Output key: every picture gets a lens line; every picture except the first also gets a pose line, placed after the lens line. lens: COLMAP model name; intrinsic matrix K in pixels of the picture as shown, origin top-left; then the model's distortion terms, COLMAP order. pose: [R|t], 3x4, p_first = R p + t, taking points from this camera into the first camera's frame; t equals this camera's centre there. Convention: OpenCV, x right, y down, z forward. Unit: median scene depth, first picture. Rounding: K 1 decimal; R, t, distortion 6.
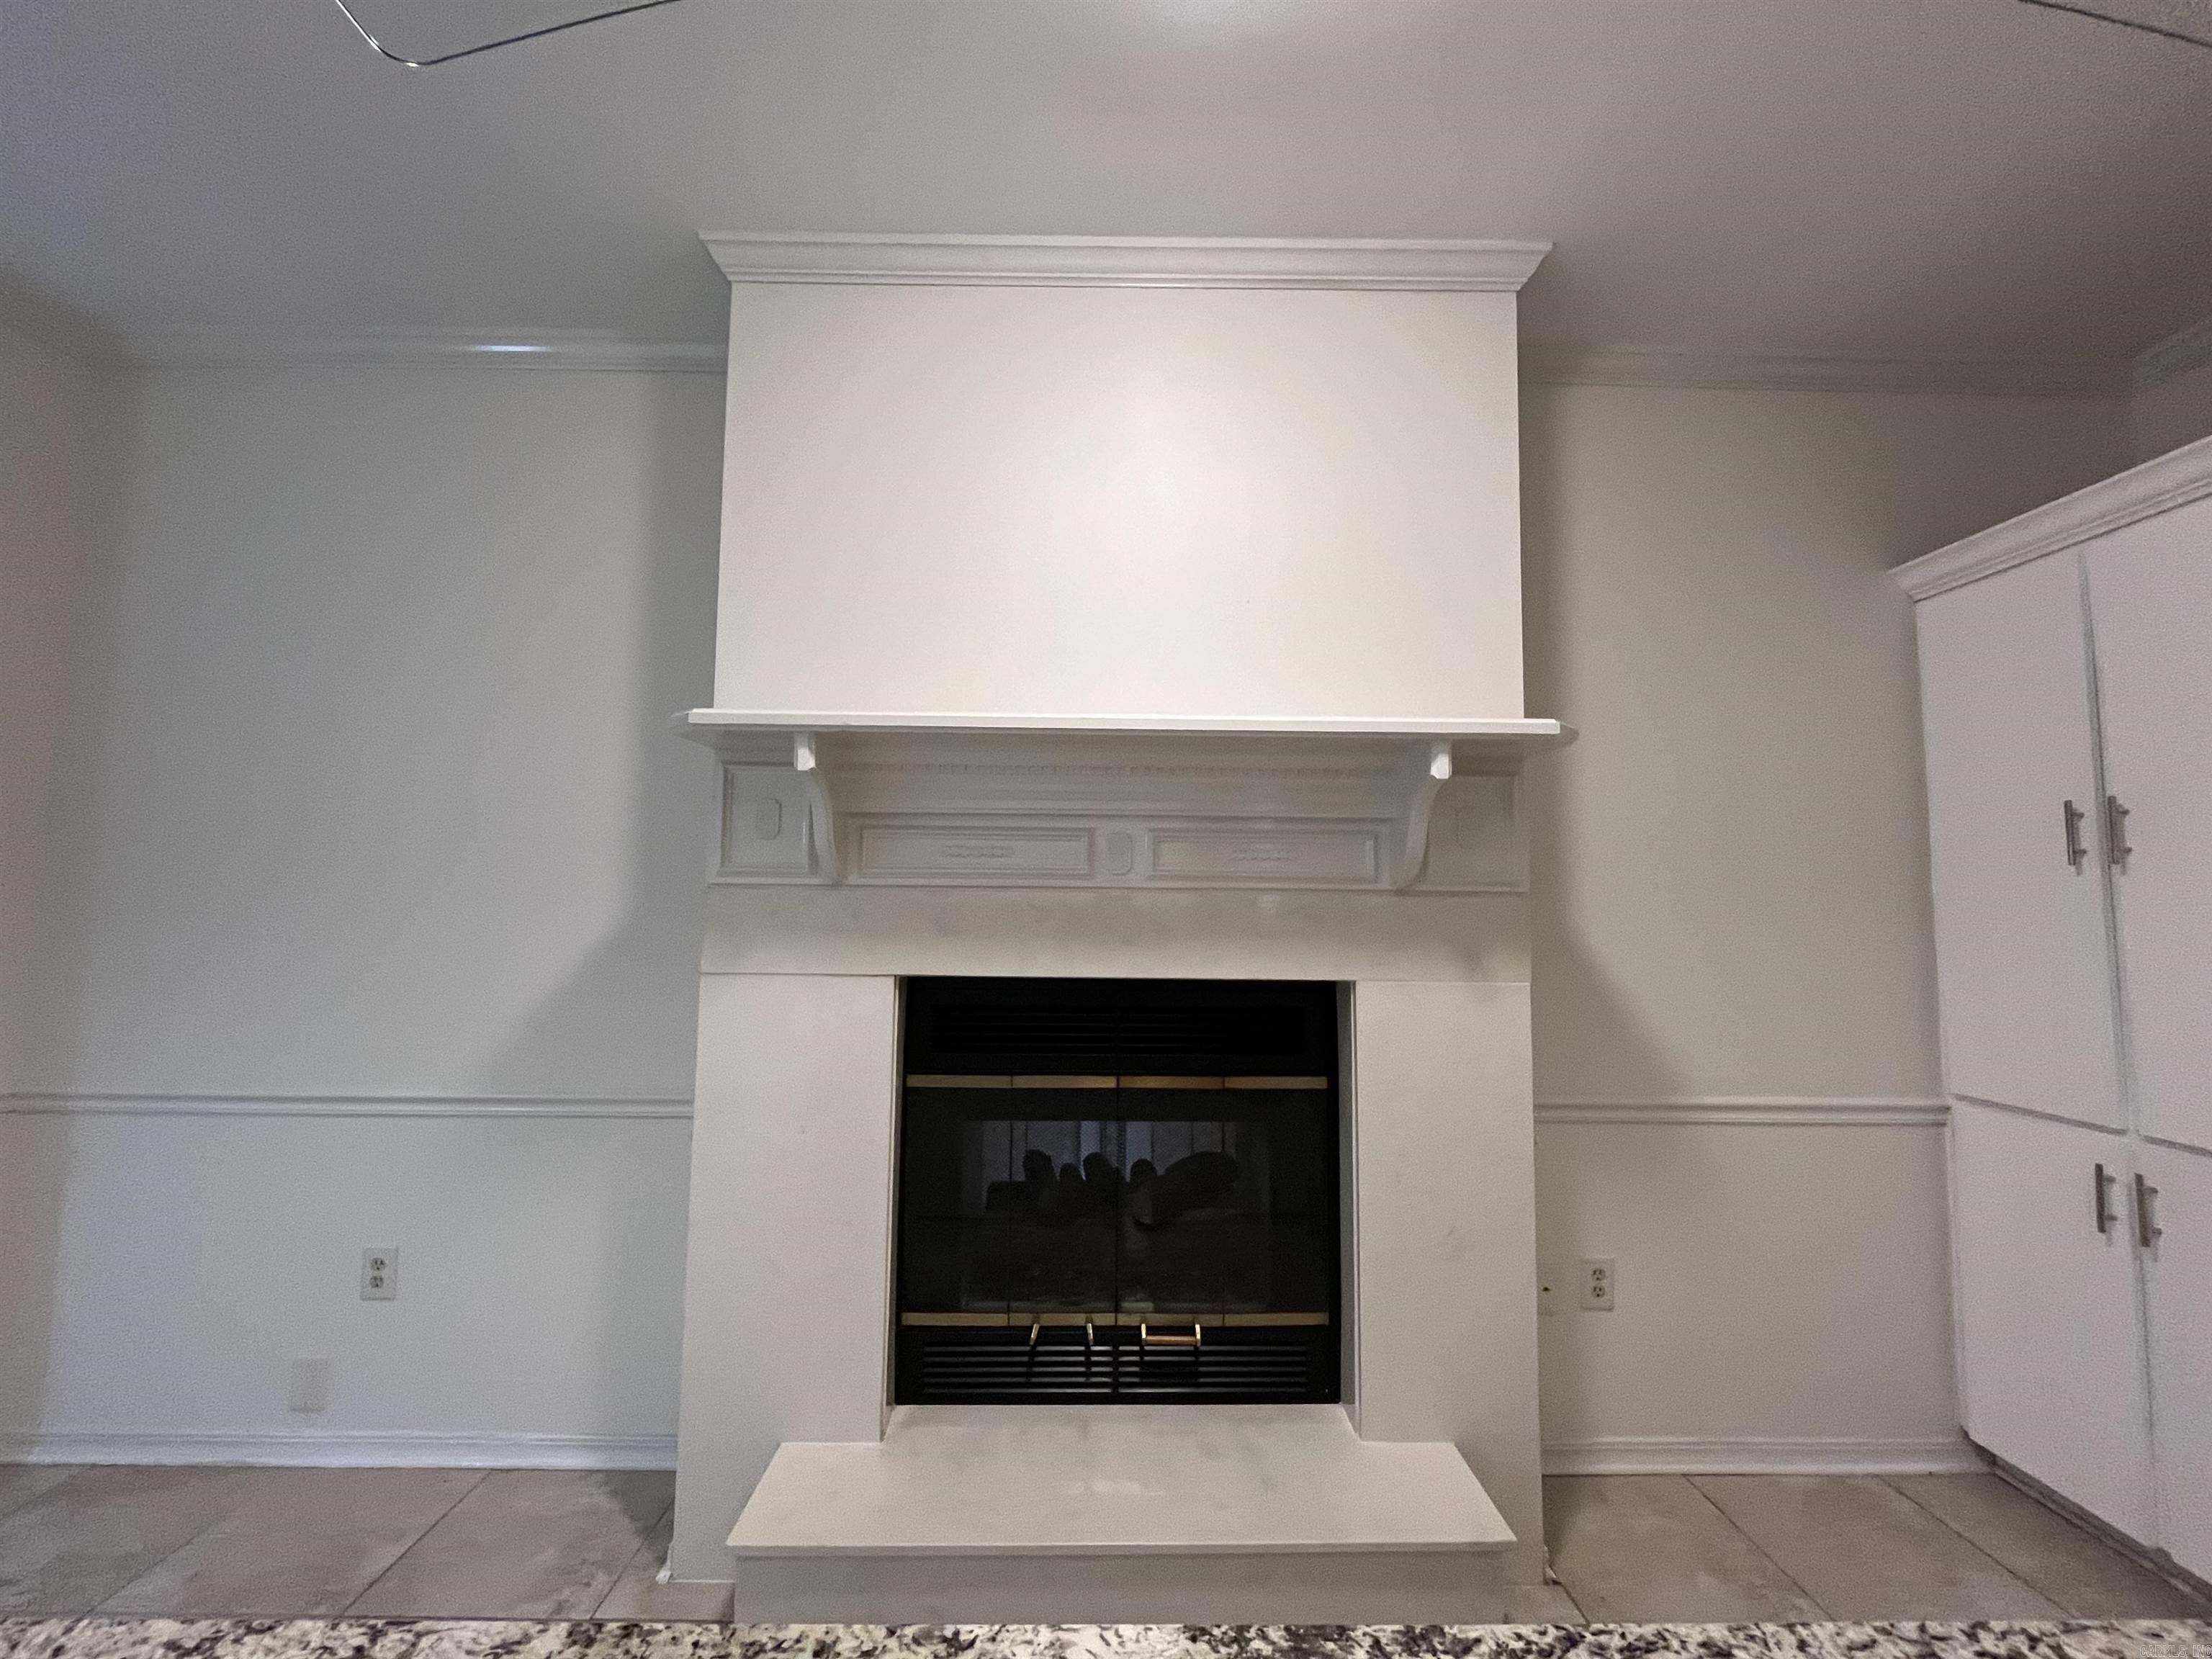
lens RADIAL K [[893.0, 0, 1096.8], [0, 893.0, 828.7], [0, 0, 1]] dist [-0.002644, -0.000229]
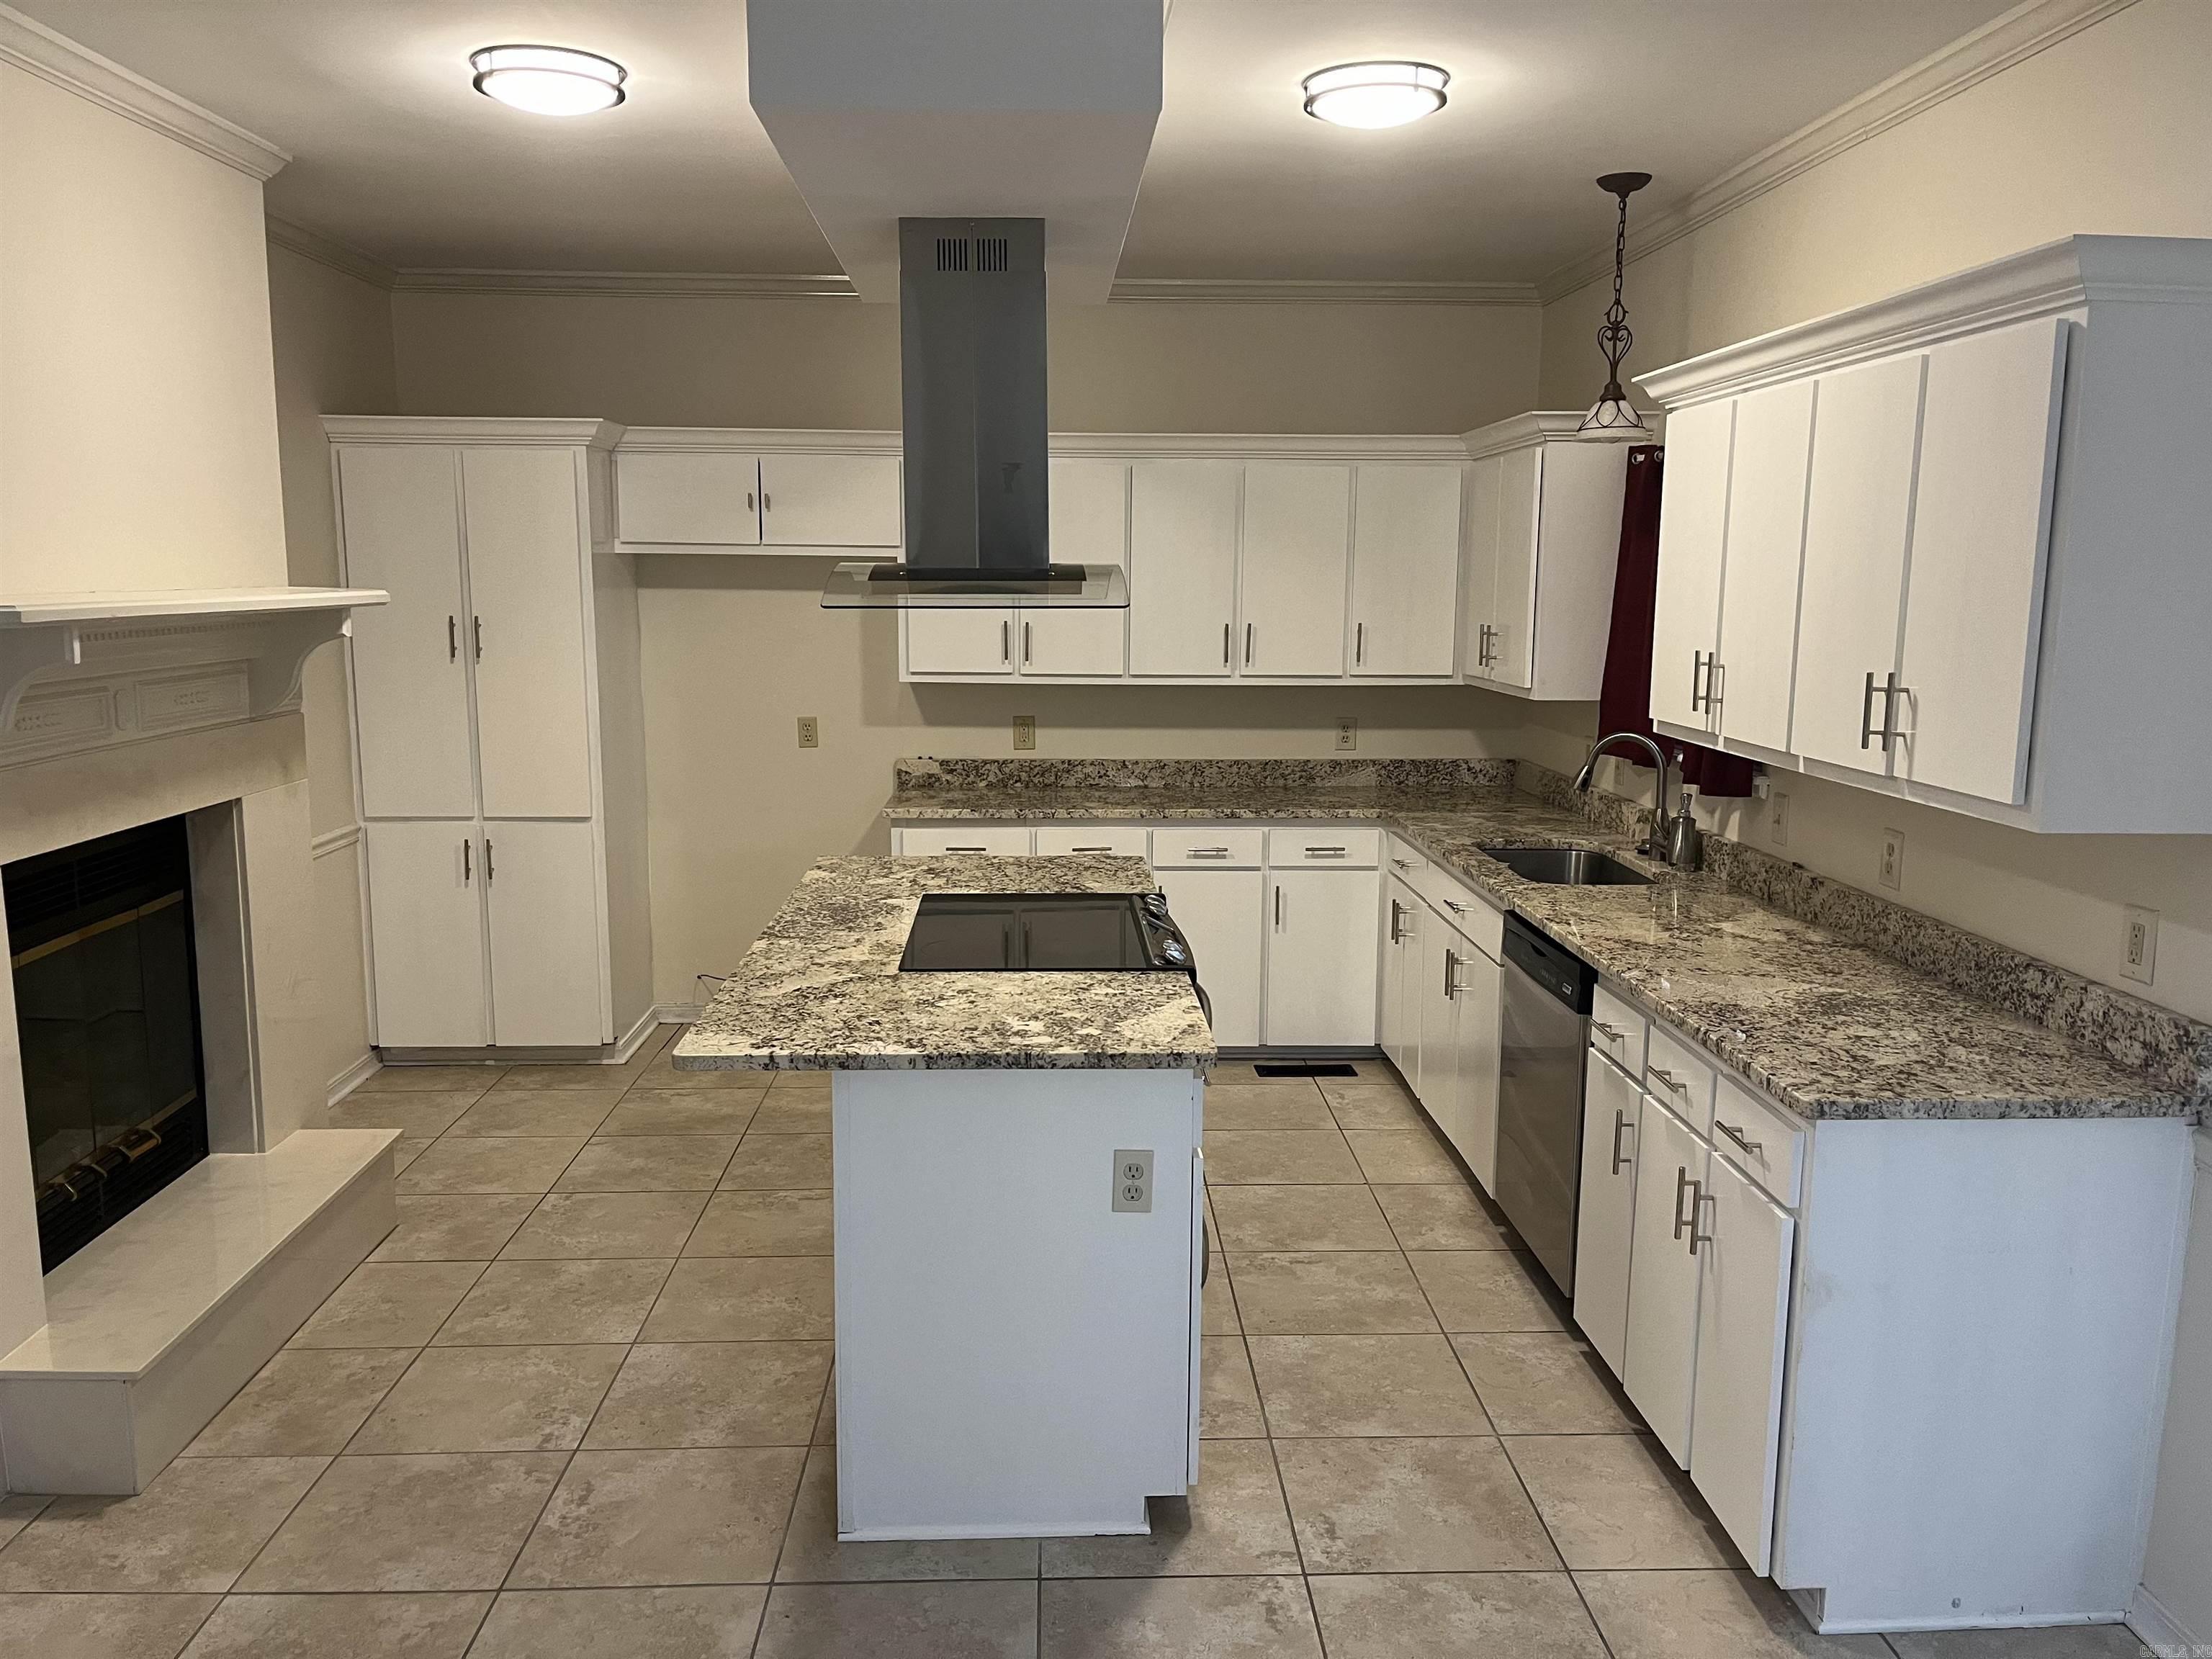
lens RADIAL K [[1671.7, 0, 1113.0], [0, 1671.7, 830.6], [0, 0, 1]] dist [0.036397, -0.031445]
pose [[-0.034487, -0.167058, 0.985344, -1.861827], [-0.086716, 0.982712, 0.163576, -0.238734], [-0.995636, -0.079804, -0.048377, -0.041910]]
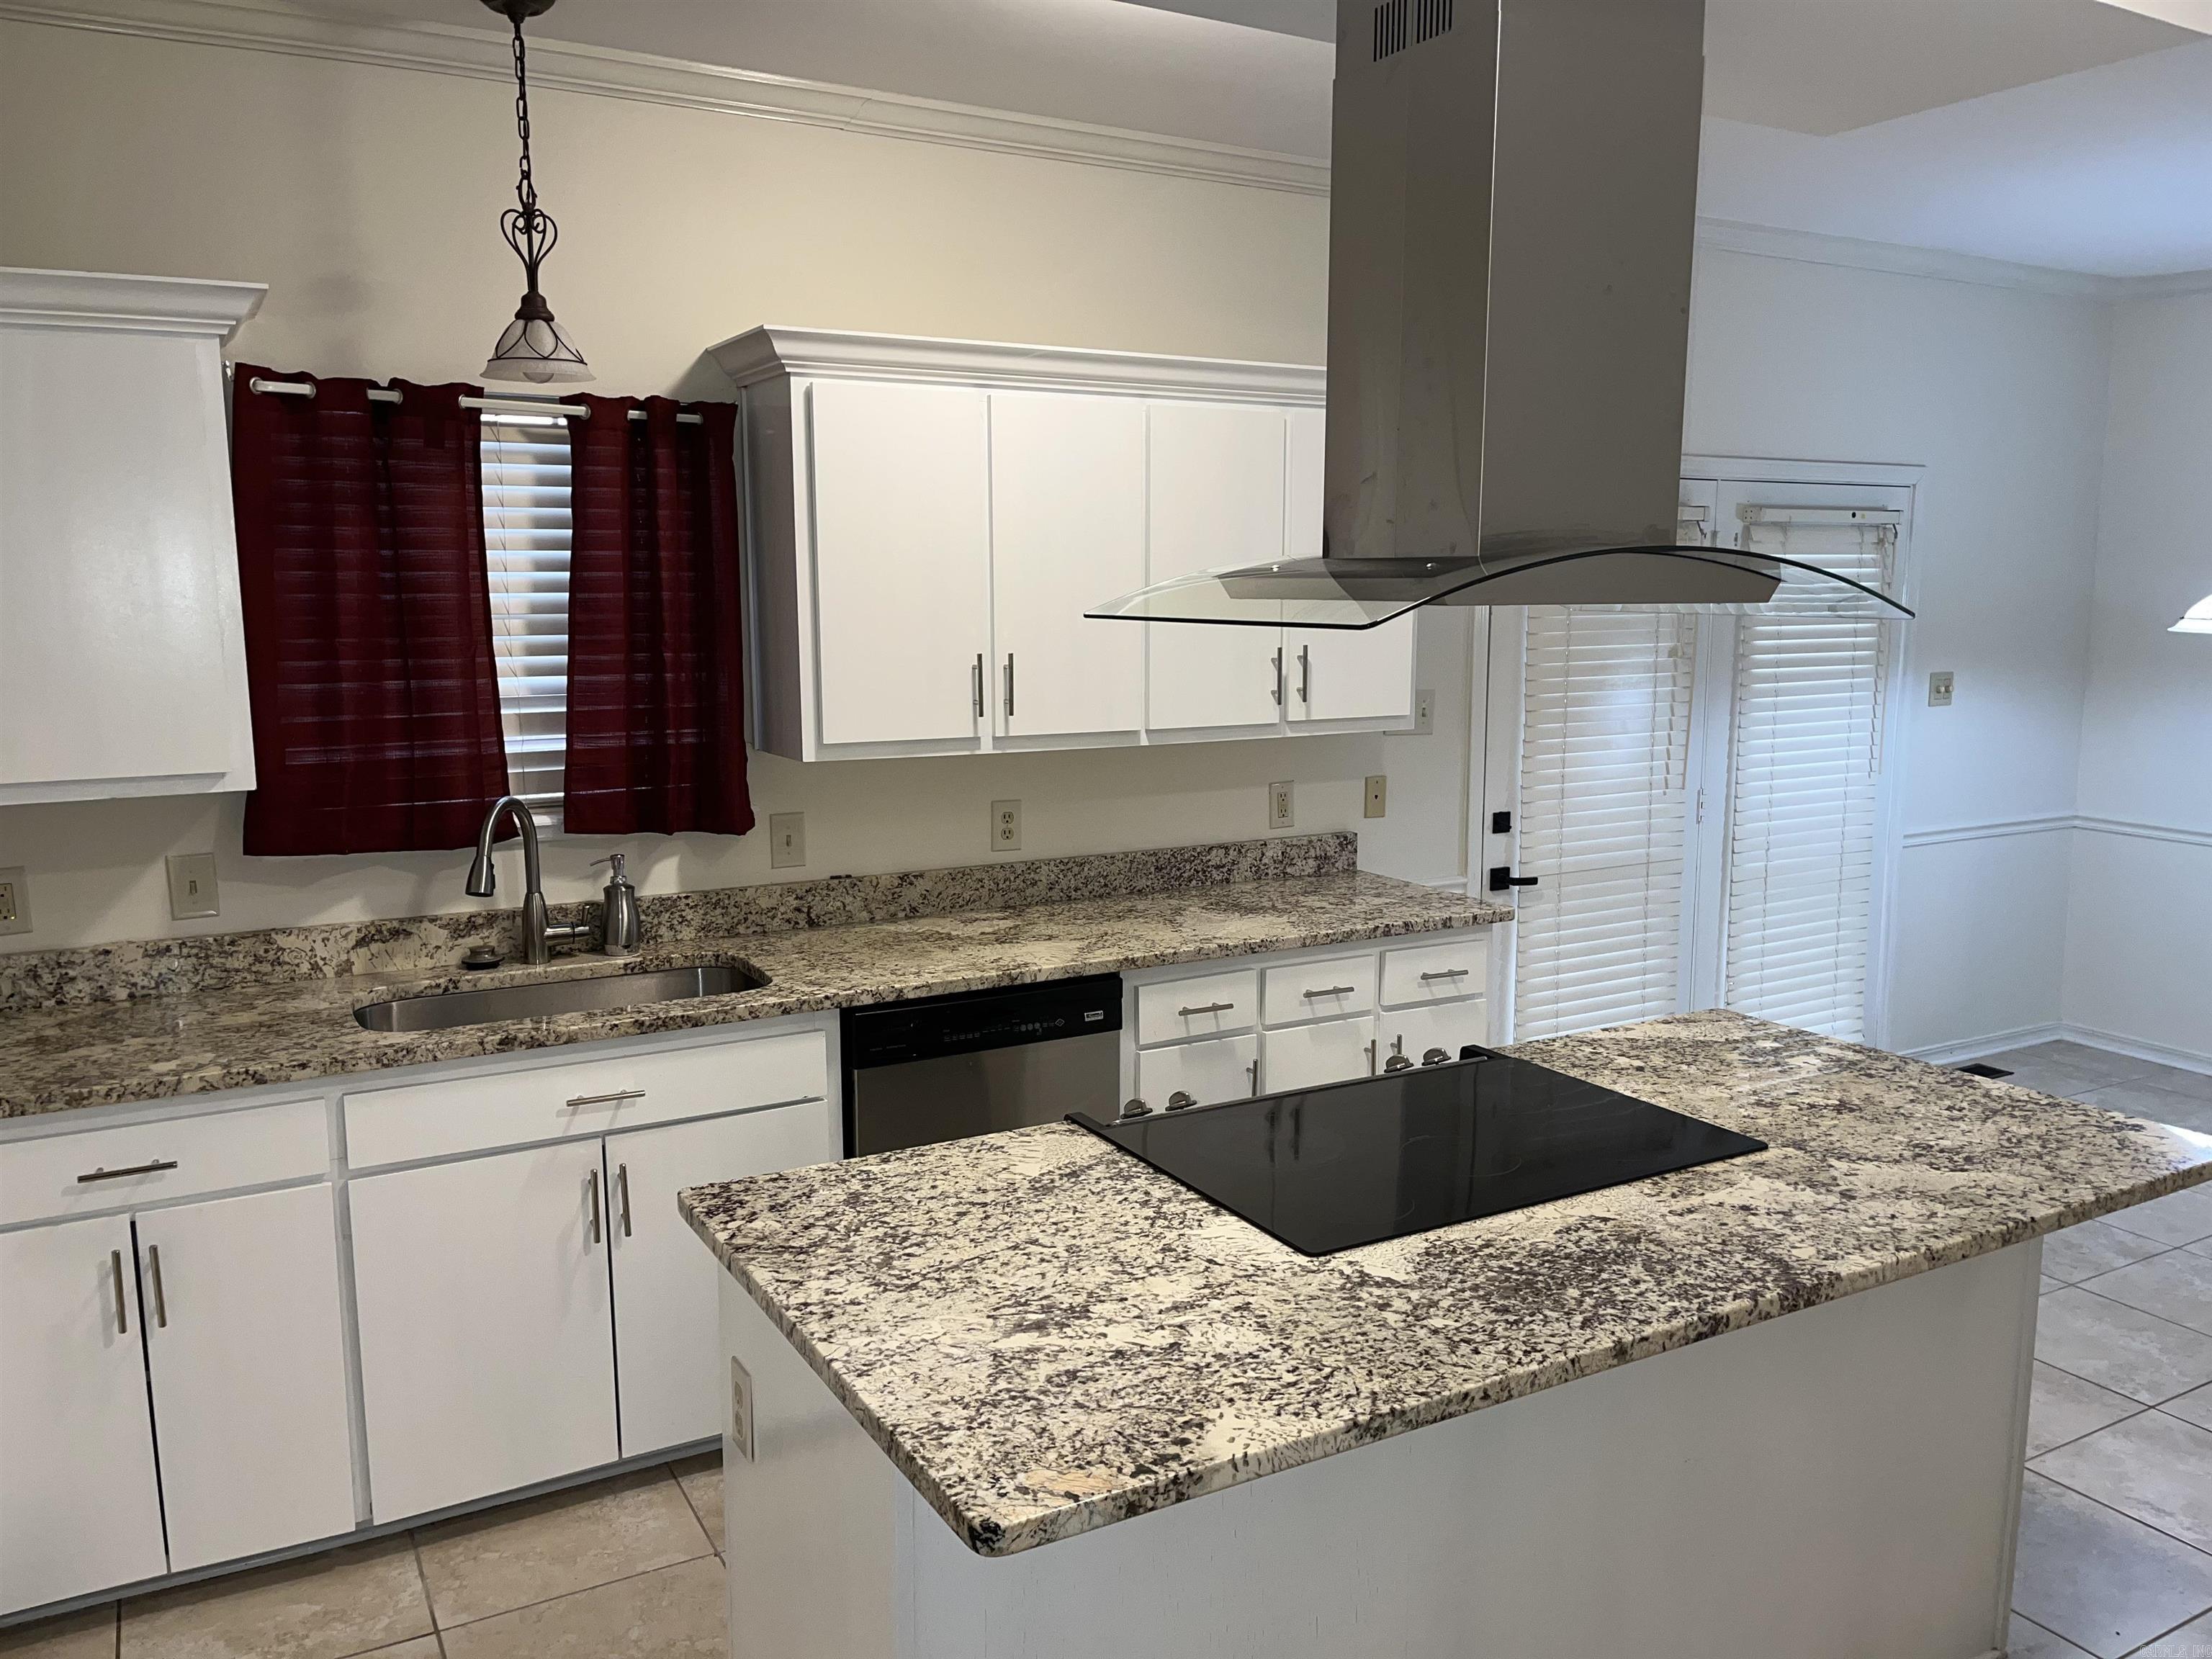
lens RADIAL K [[1671.7, 0, 1110.7], [0, 1671.7, 834.0], [0, 0, 1]] dist [0.036397, -0.031445]
pose [[-0.875456, 0.057833, -0.479826, 0.872960], [0.027334, 0.997150, 0.070314, -0.109394], [0.482525, 0.048442, -0.874542, 0.918203]]
